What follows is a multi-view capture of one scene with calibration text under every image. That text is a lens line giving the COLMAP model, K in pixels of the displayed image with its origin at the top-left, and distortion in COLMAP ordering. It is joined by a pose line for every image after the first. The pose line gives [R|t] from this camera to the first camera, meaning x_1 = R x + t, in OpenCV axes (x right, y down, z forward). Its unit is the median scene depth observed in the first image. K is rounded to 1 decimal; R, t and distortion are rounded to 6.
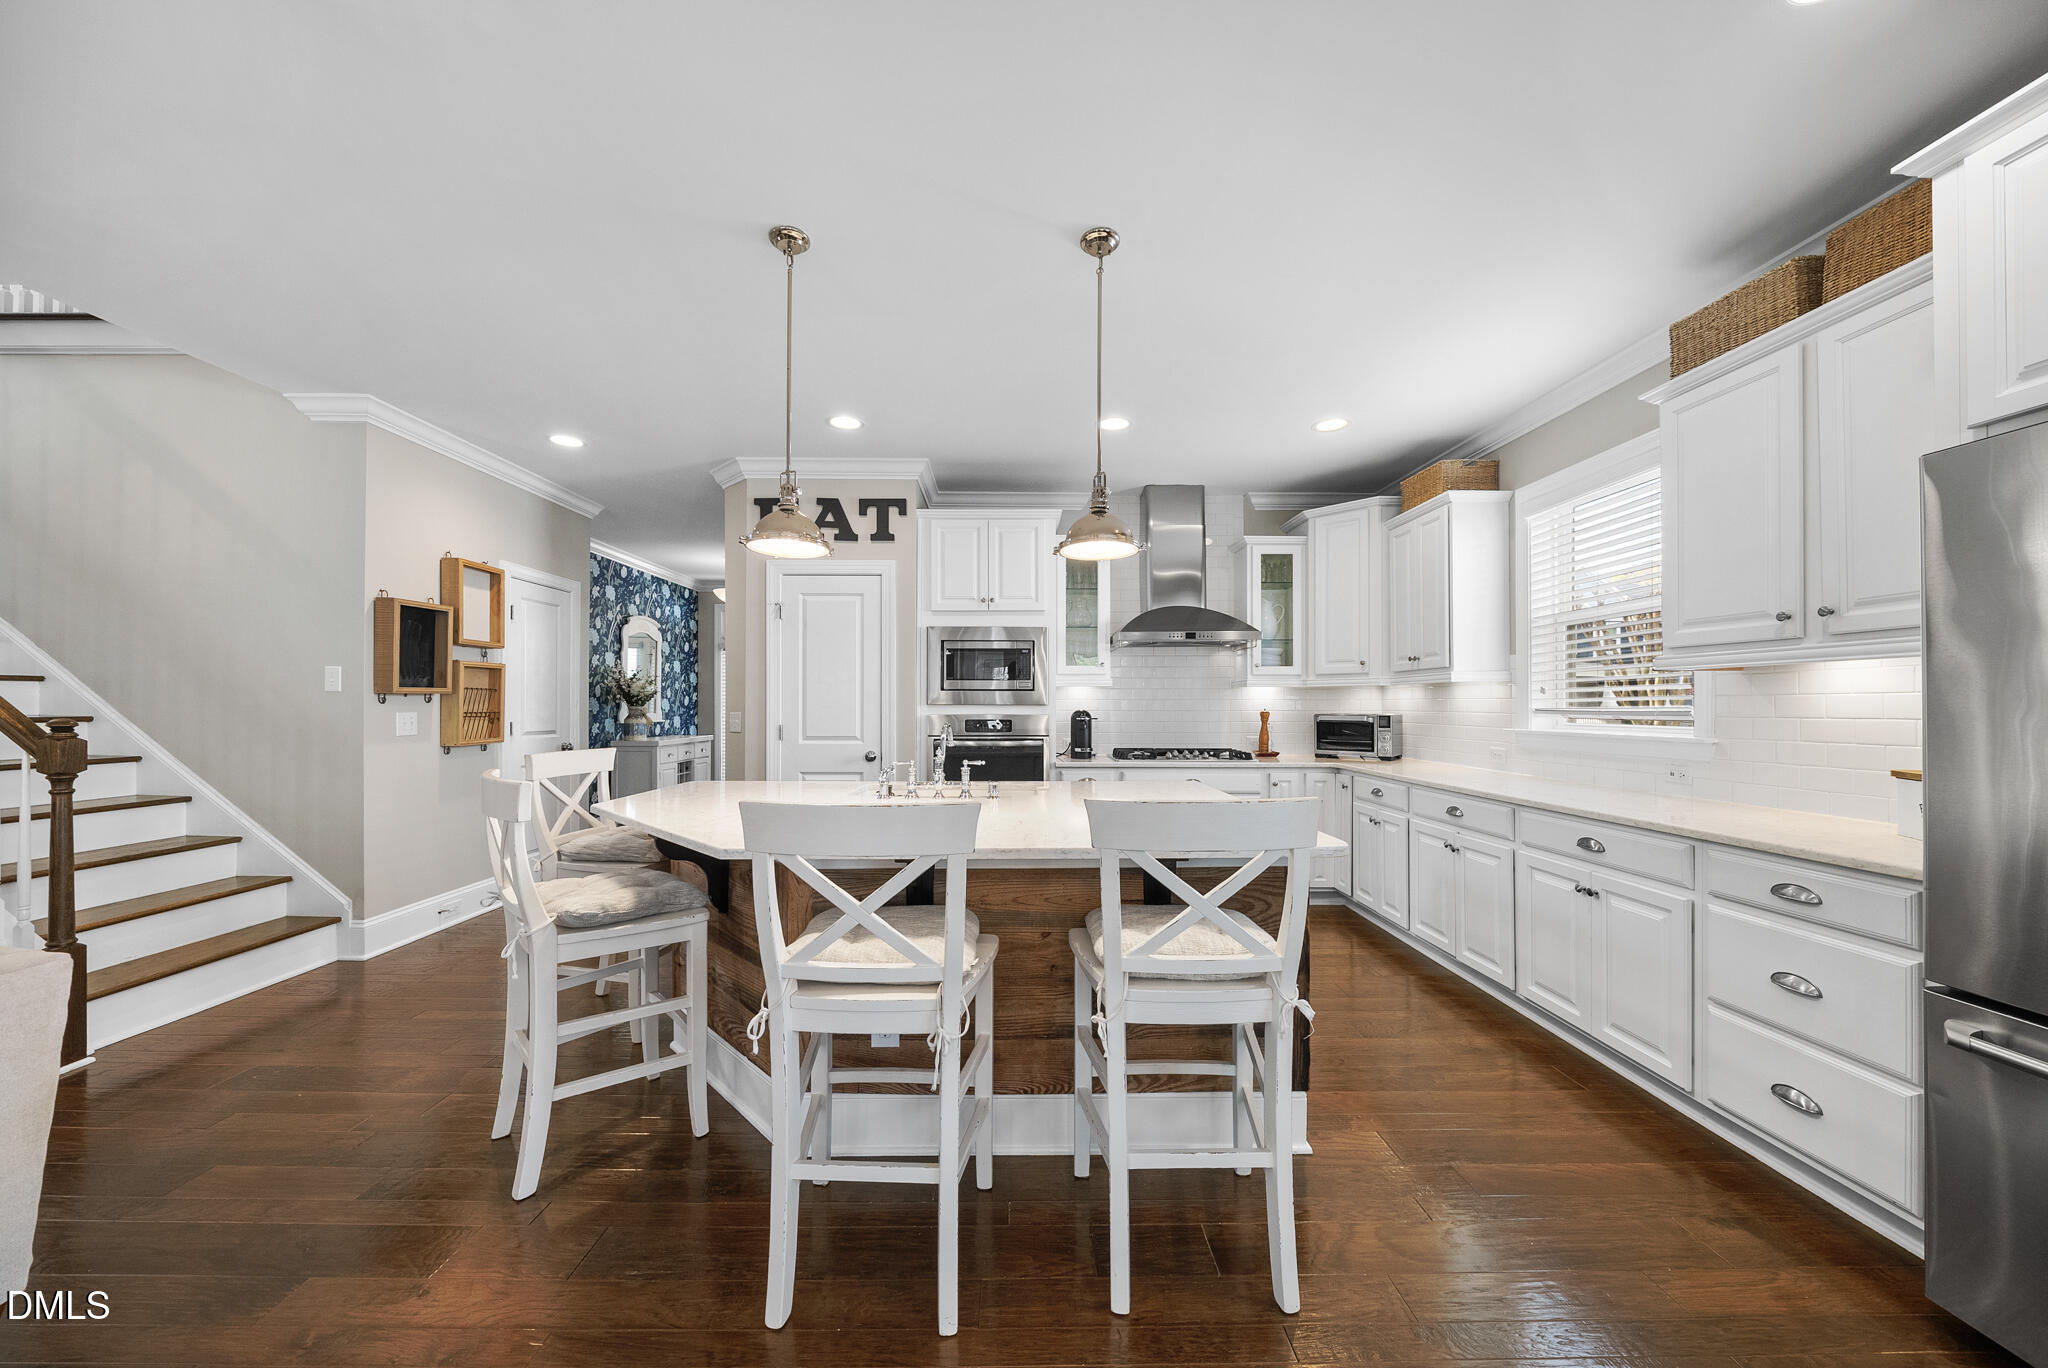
lens RADIAL K [[694.1, 0, 1017.4], [0, 694.1, 695.4], [0, 0, 1]] dist [-0.013107, -0.000011]
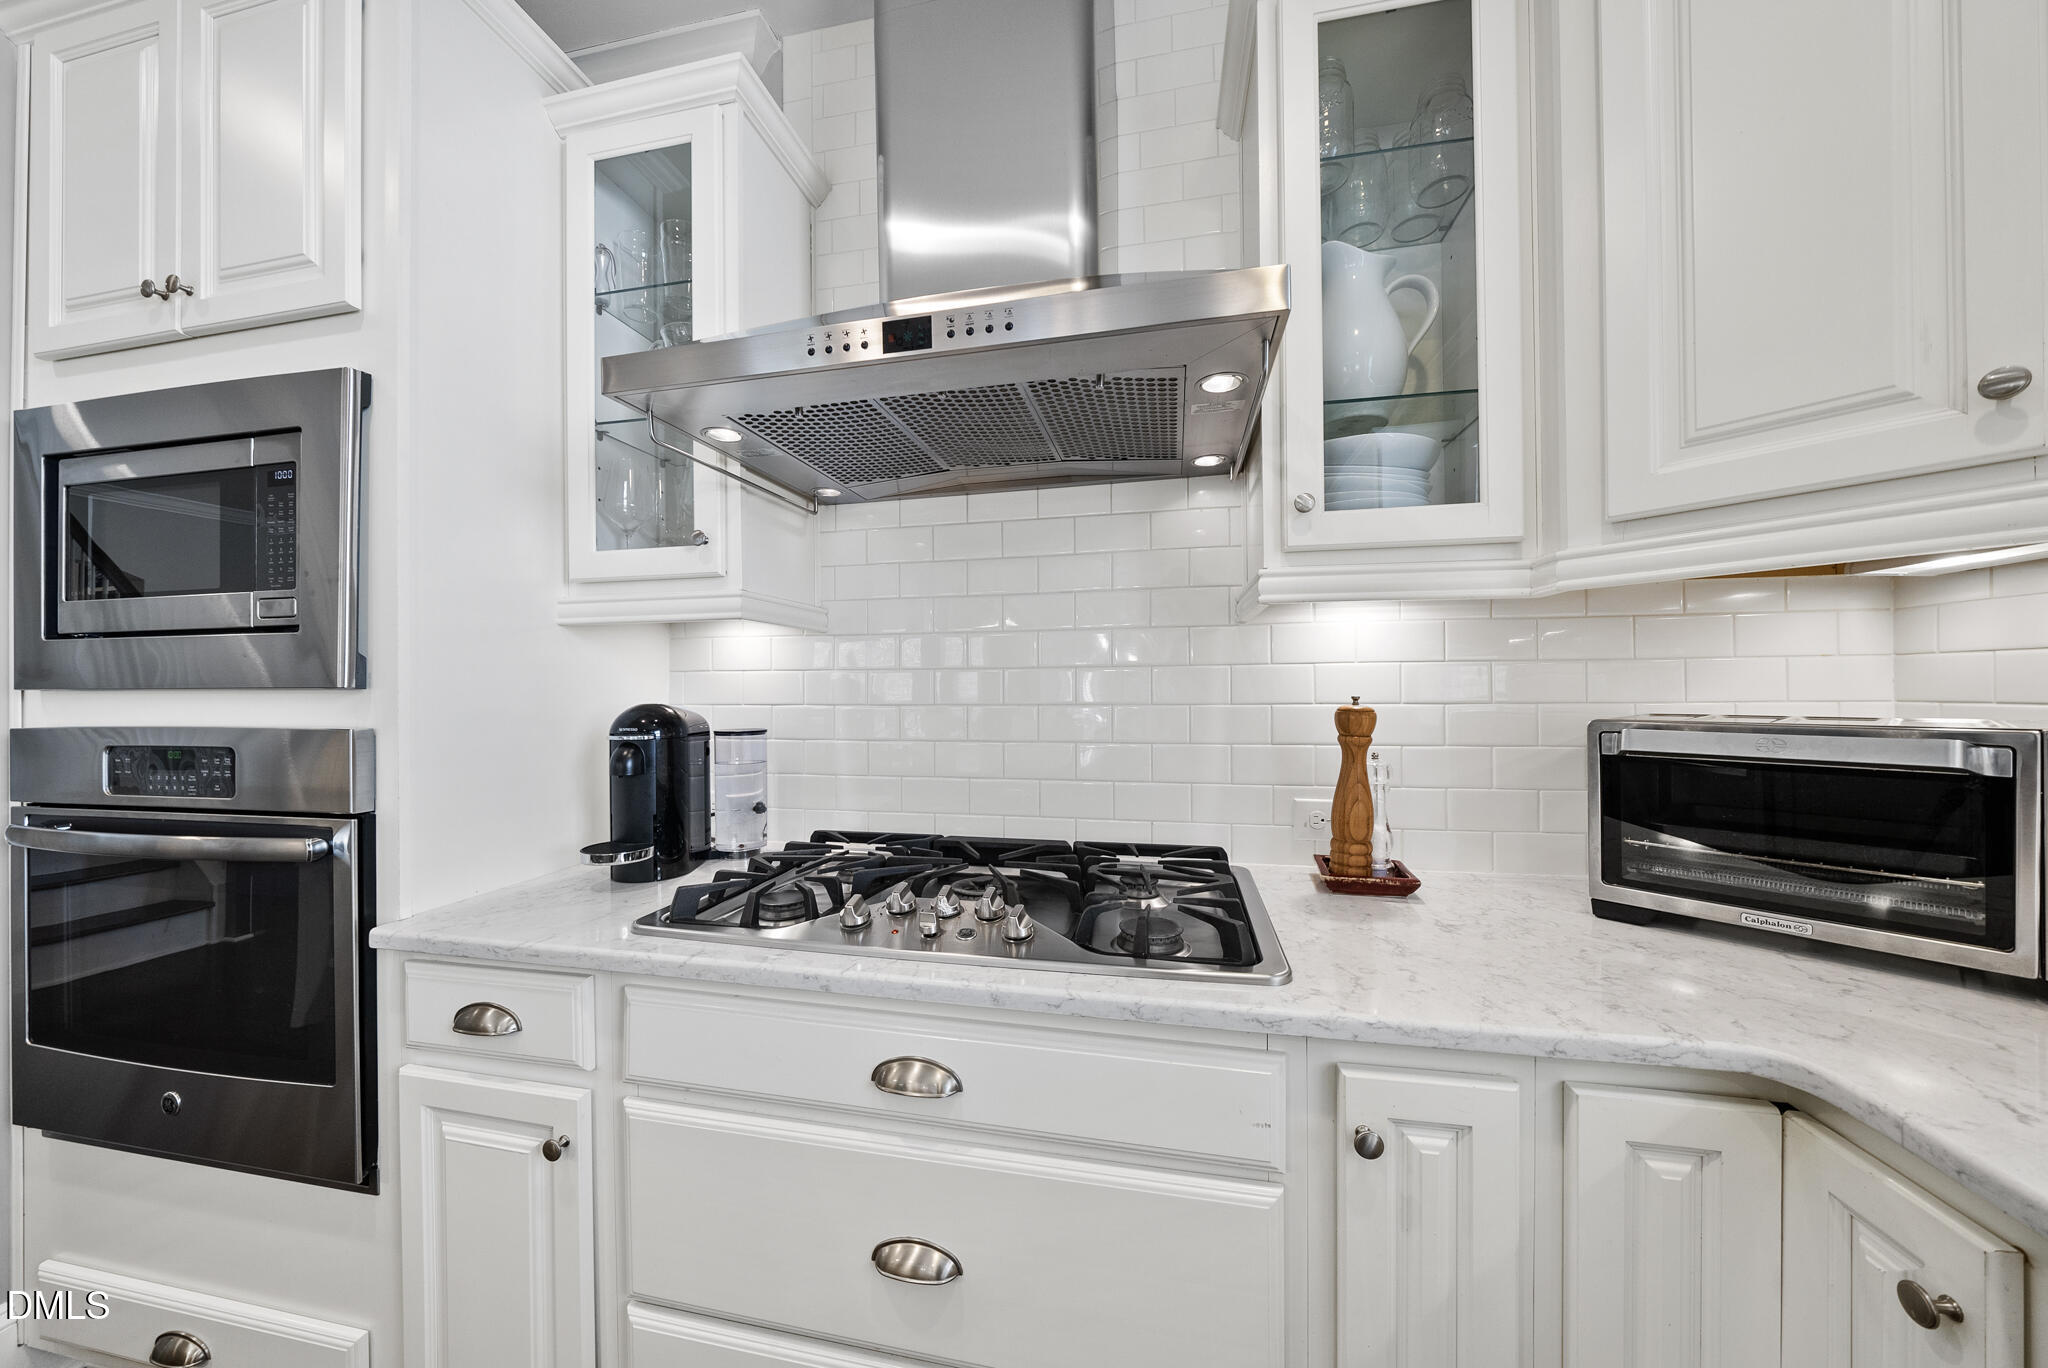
lens RADIAL K [[694.1, 0, 1020.6], [0, 694.1, 683.9], [0, 0, 1]] dist [-0.013107, -0.000011]
pose [[0.979967, -0.009517, -0.198931, 0.310955], [0.010533, 0.999936, 0.004051, 0.013302], [0.198880, -0.006065, 0.980005, 0.788841]]
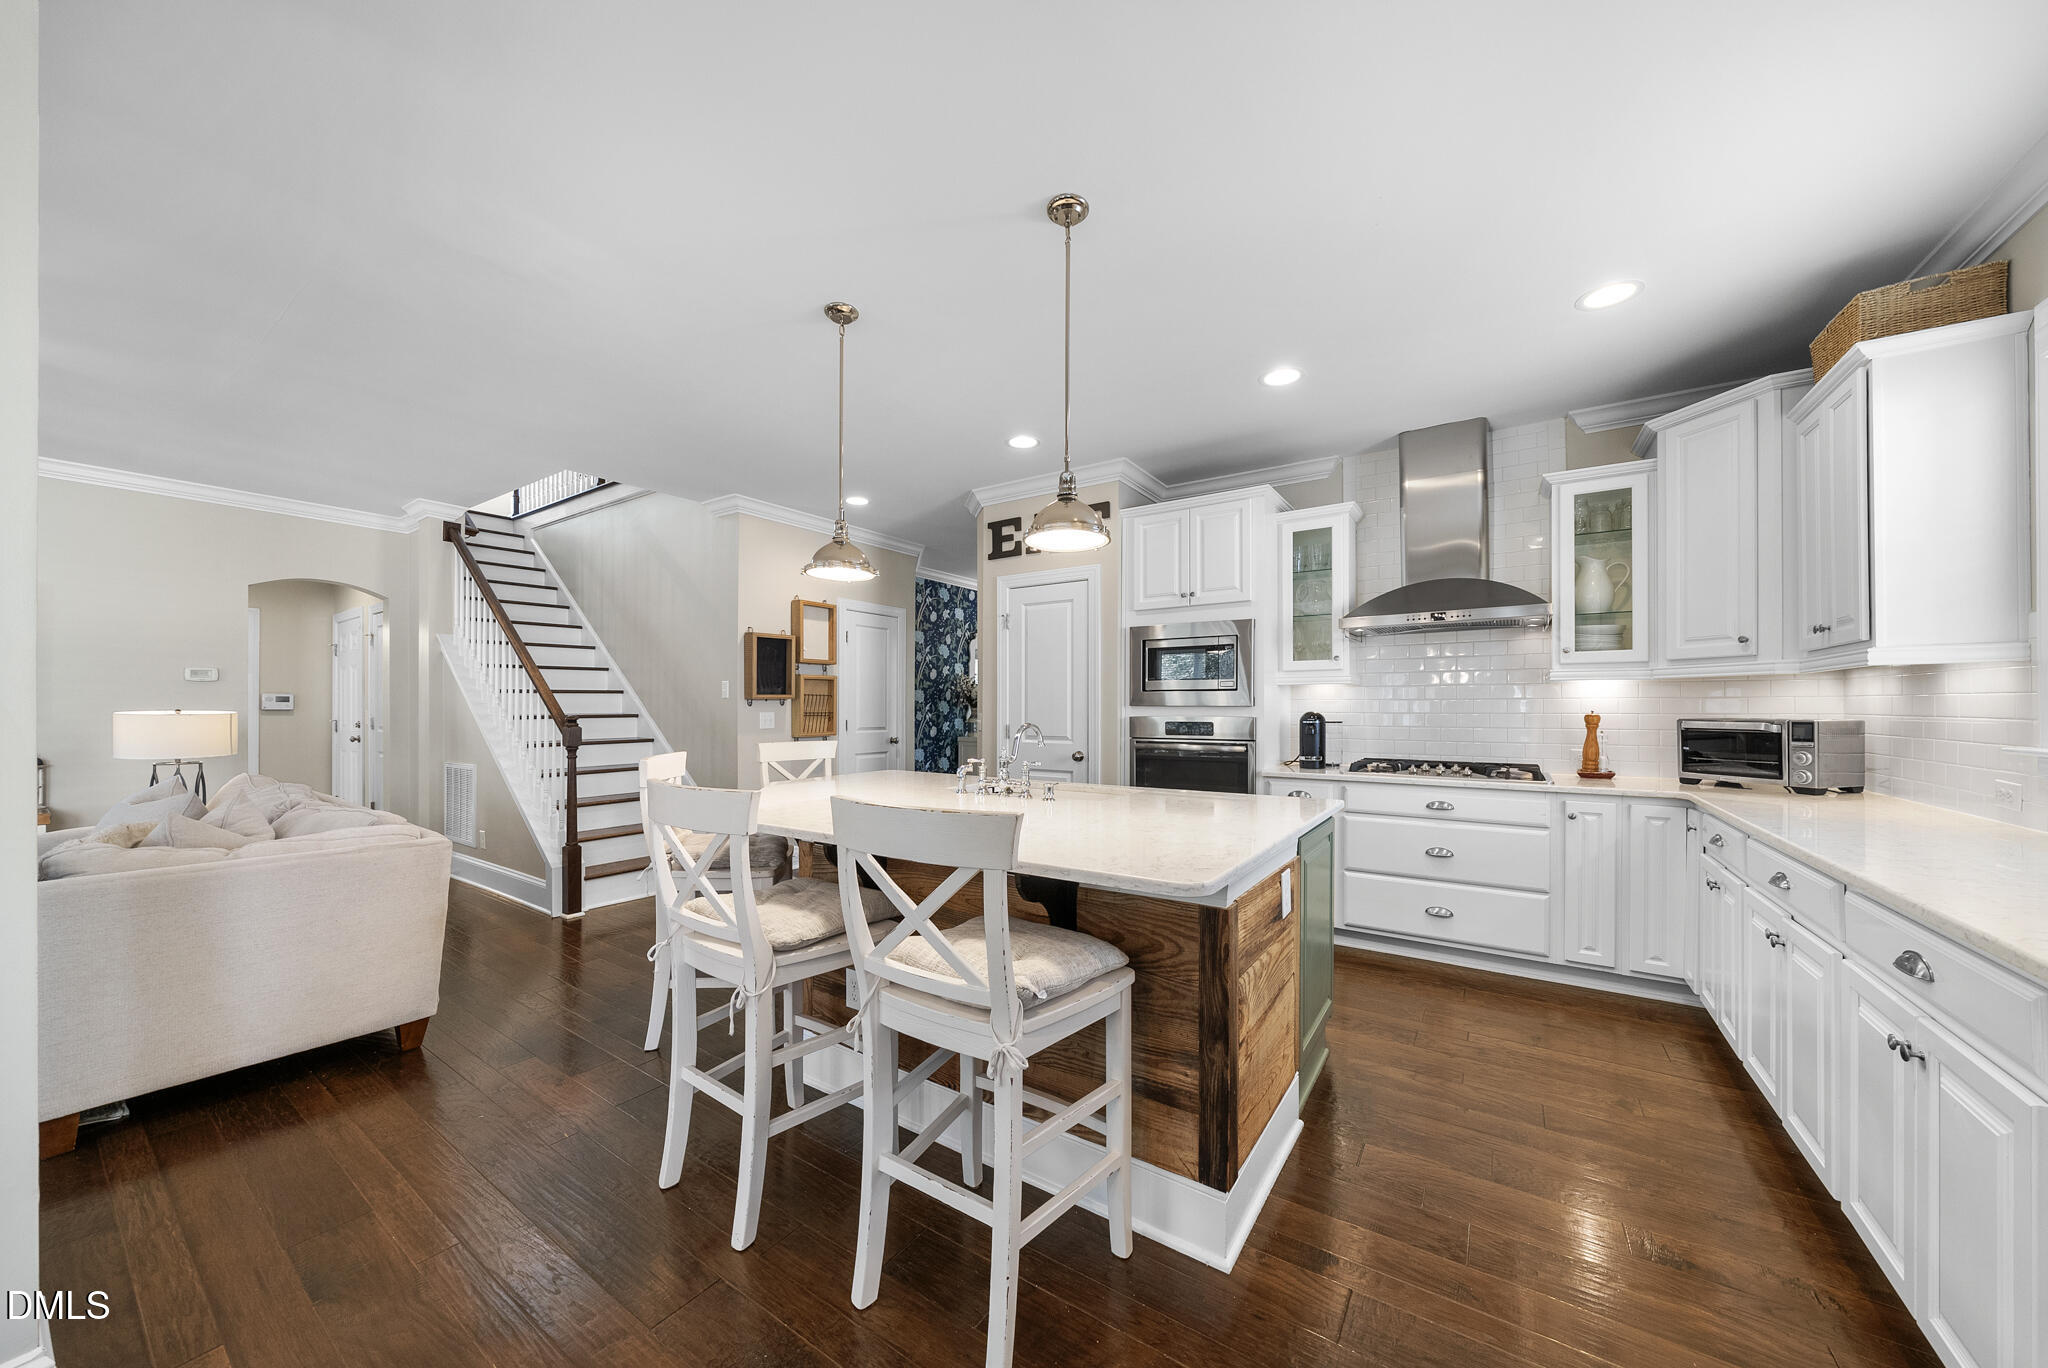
lens RADIAL K [[694.1, 0, 1027.4], [0, 694.1, 702.7], [0, 0, 1]] dist [-0.013107, -0.000011]
pose [[0.829948, -0.005021, -0.557818, 0.290694], [0.008948, 0.999951, 0.004313, 0.002724], [0.557769, -0.008571, 0.829952, 0.095156]]
